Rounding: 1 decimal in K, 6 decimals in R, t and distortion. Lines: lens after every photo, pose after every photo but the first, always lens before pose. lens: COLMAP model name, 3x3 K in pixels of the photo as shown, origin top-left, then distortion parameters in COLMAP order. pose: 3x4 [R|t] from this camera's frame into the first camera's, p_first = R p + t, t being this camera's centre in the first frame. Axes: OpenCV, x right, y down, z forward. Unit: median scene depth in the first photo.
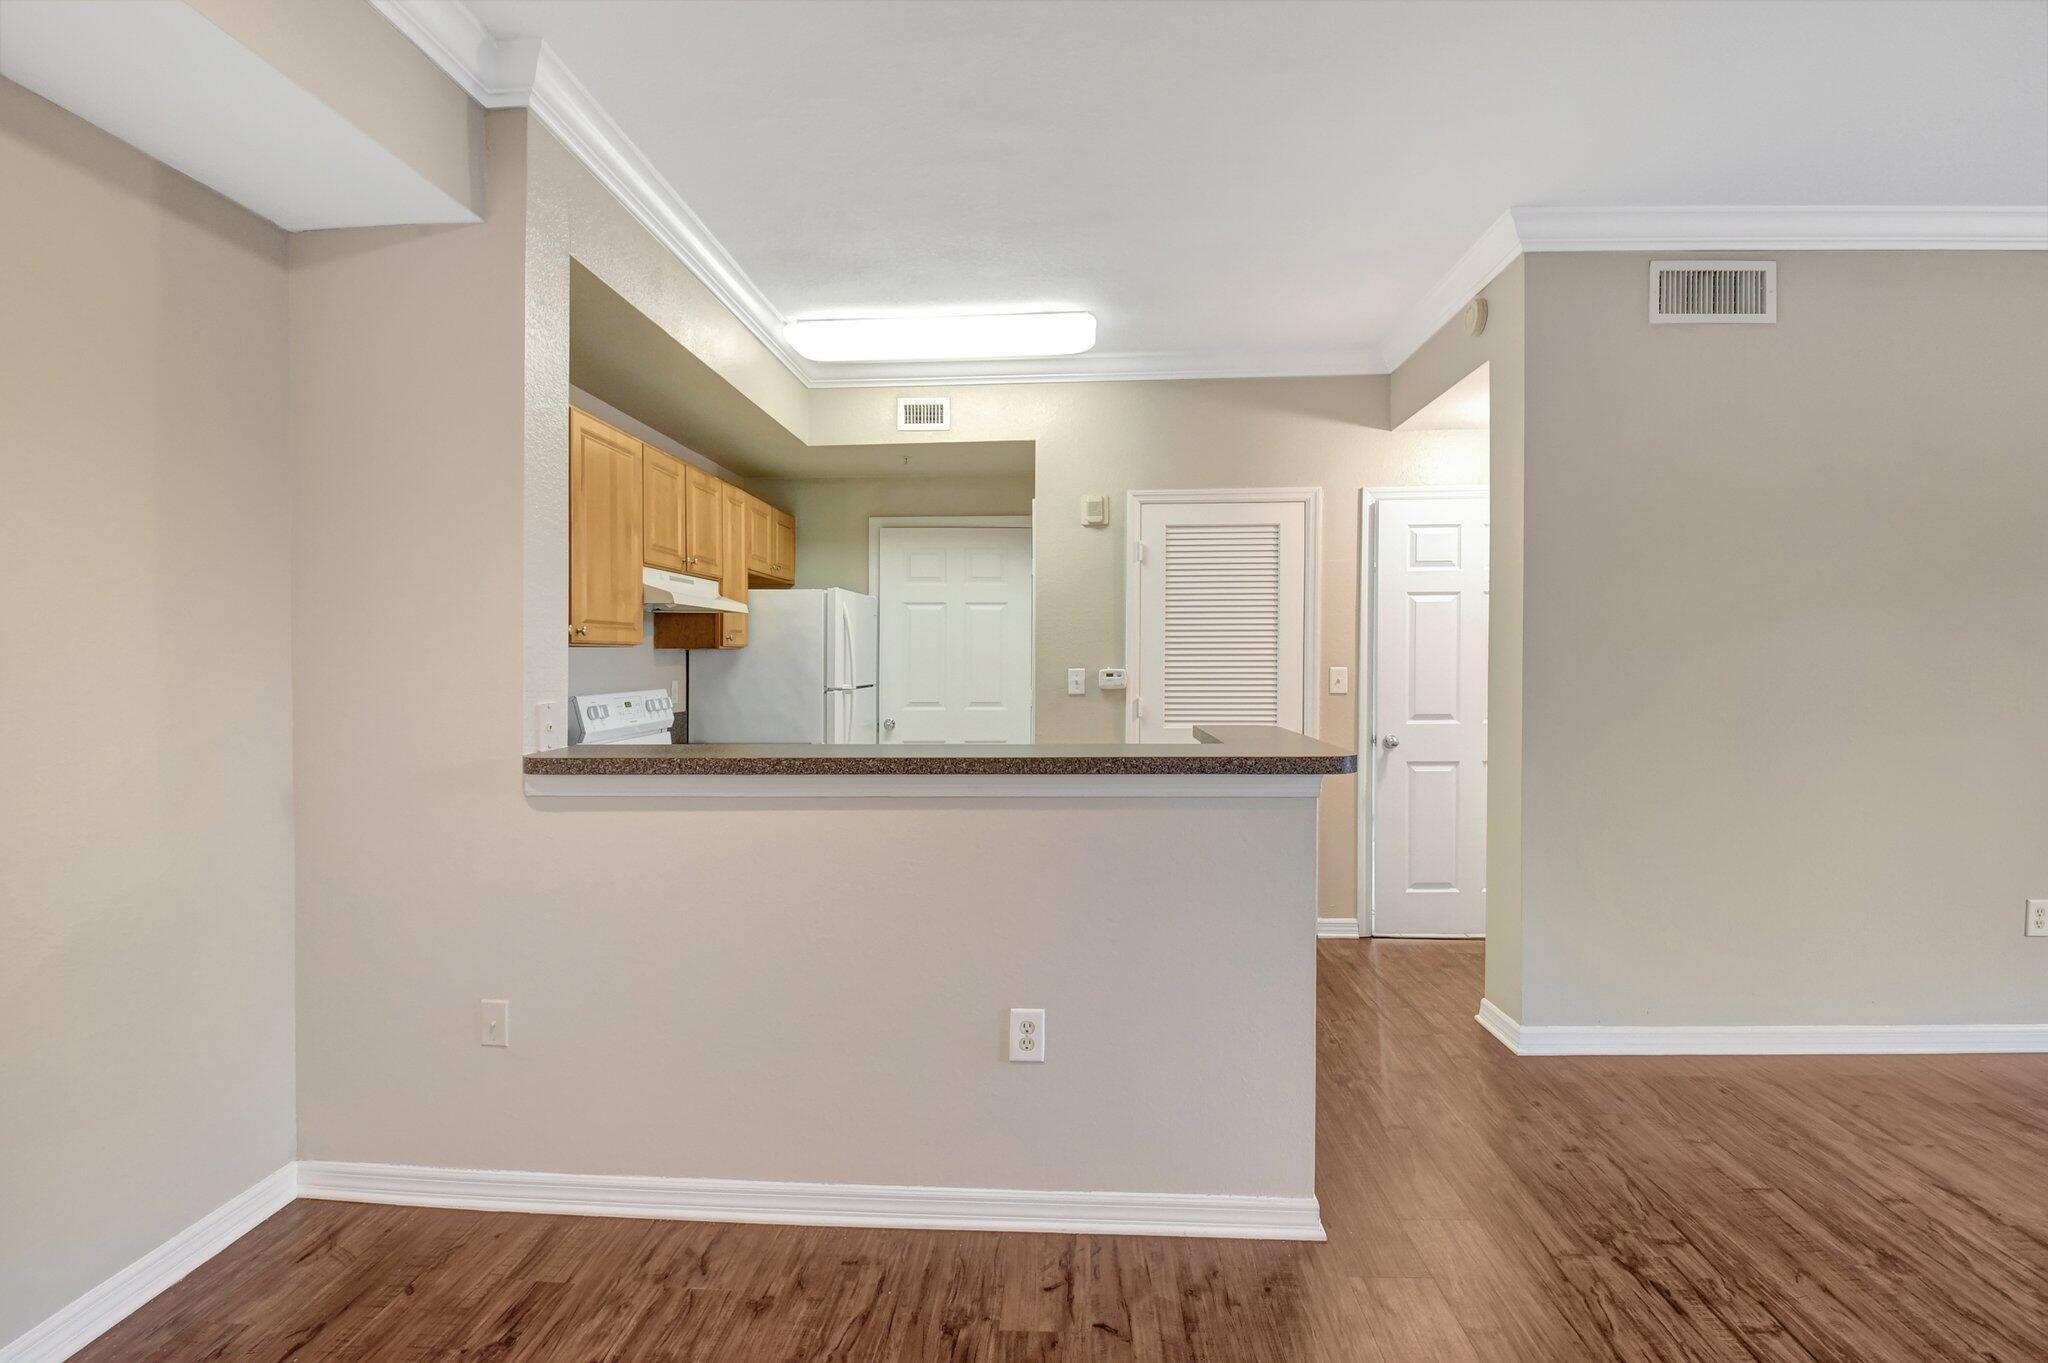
lens RADIAL K [[935.7, 0, 1012.1], [0, 935.7, 681.9], [0, 0, 1]] dist [-0.001761, -0.012519]
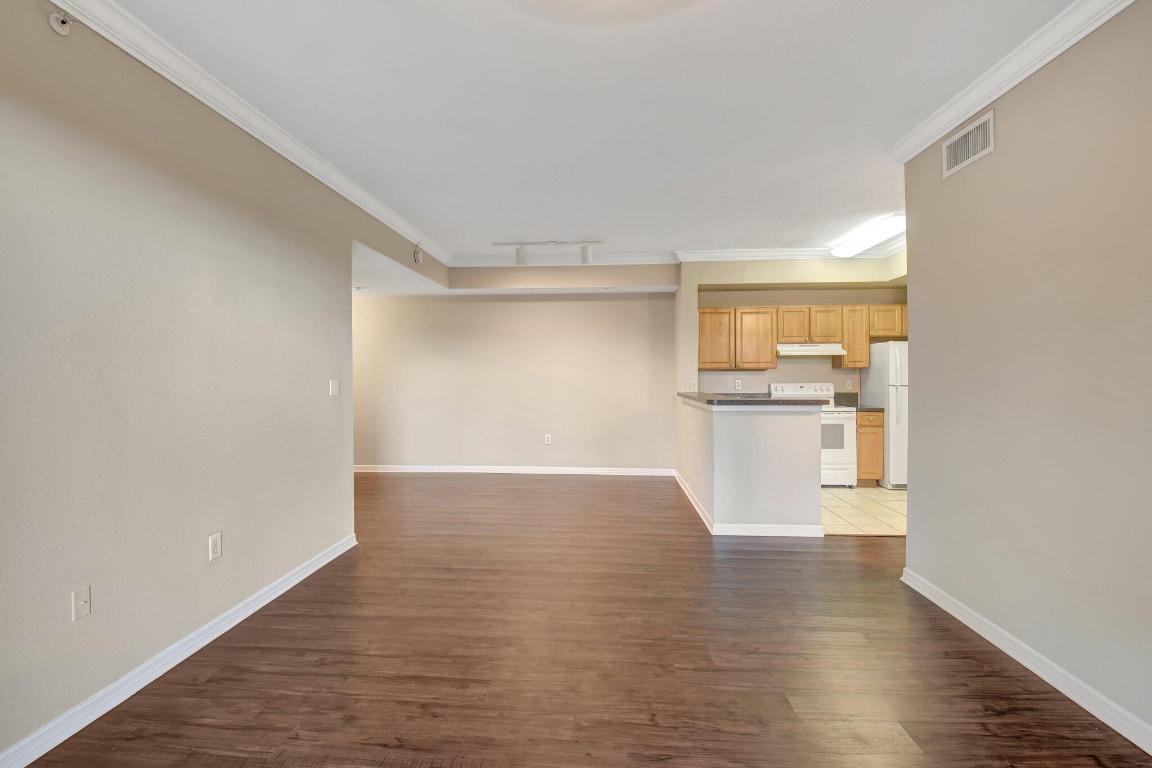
lens RADIAL K [[526.3, 0, 564.7], [0, 526.3, 372.1], [0, 0, 1]] dist [-0.001761, -0.012519]
pose [[-0.023006, 0.002015, -0.999733, 1.665312], [-0.018701, 0.999822, 0.002445, -0.018082], [0.999560, 0.018752, -0.022964, 0.330193]]
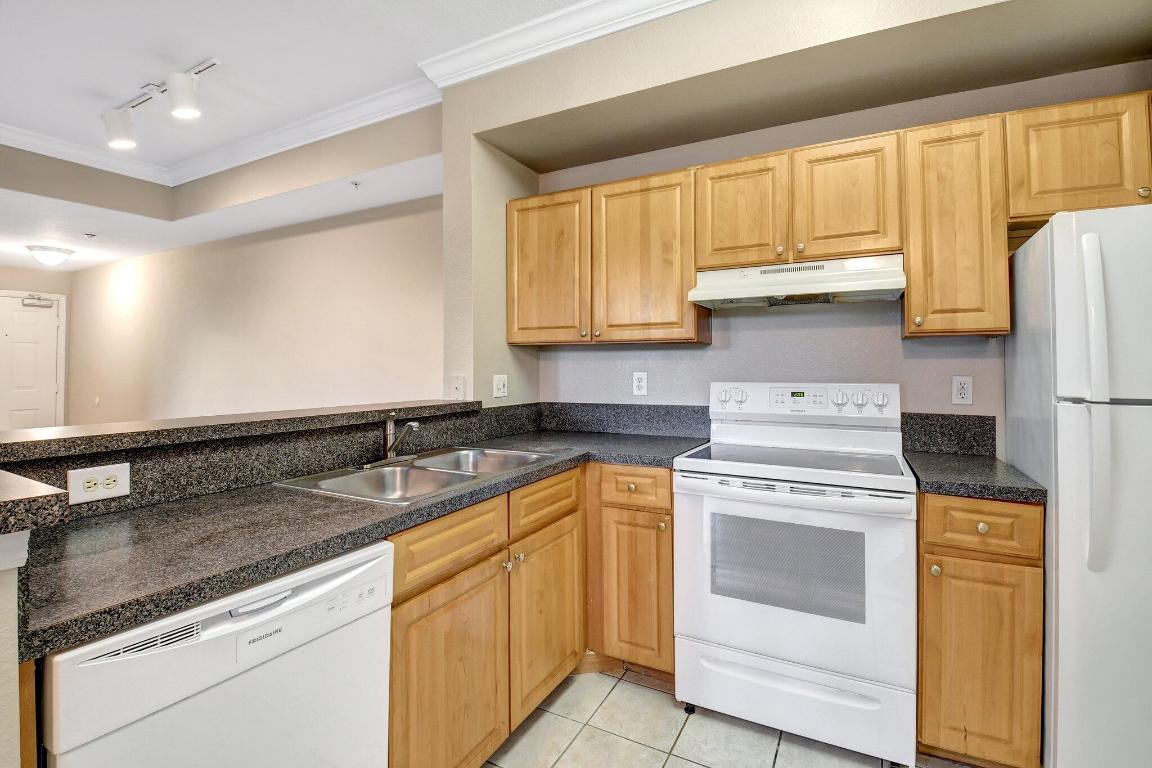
lens RADIAL K [[526.3, 0, 577.0], [0, 526.3, 362.7], [0, 0, 1]] dist [-0.001761, -0.012519]
pose [[-0.415423, 0.001463, -0.909627, 0.303075], [-0.020724, 0.999724, 0.011073, -0.017036], [0.909392, 0.023451, -0.415278, 1.282104]]
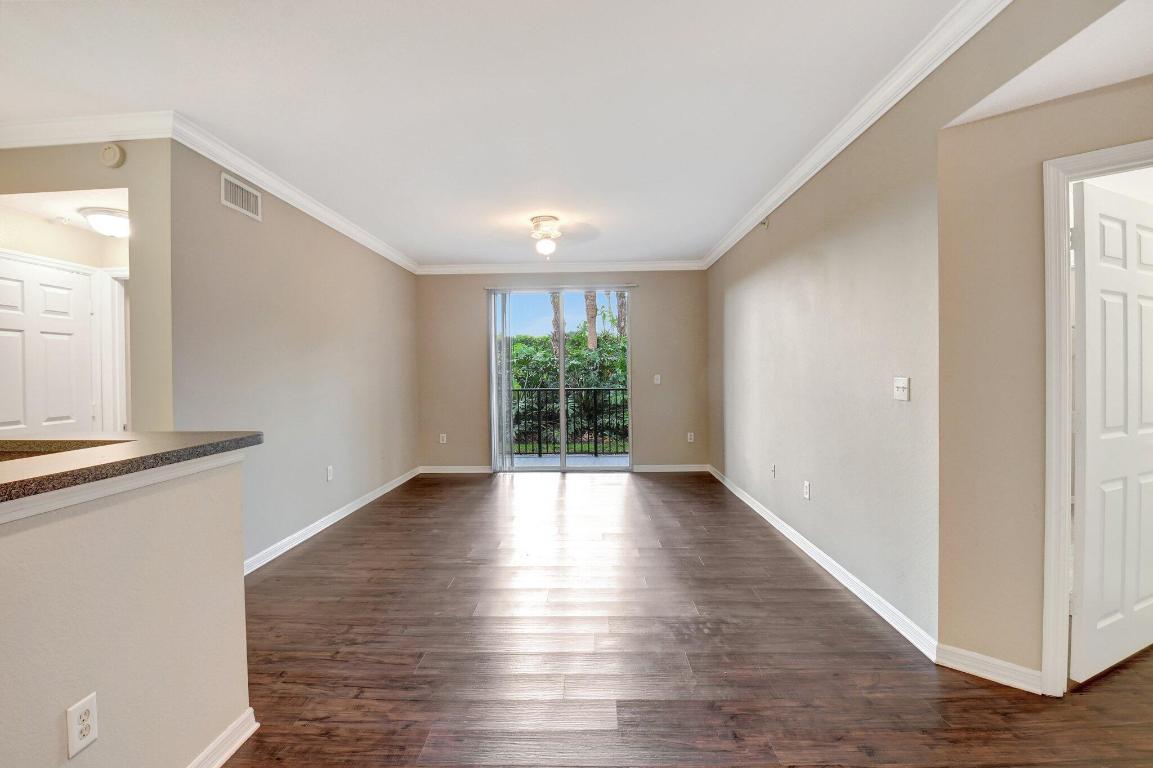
lens RADIAL K [[526.8, 0, 577.6], [0, 526.8, 370.4], [0, 0, 1]] dist [-0.001761, -0.012519]
pose [[-0.027421, 0.009399, 0.999580, -0.418785], [0.034279, 0.999377, -0.008457, -0.004264], [-0.999036, 0.034033, -0.027726, 0.303827]]
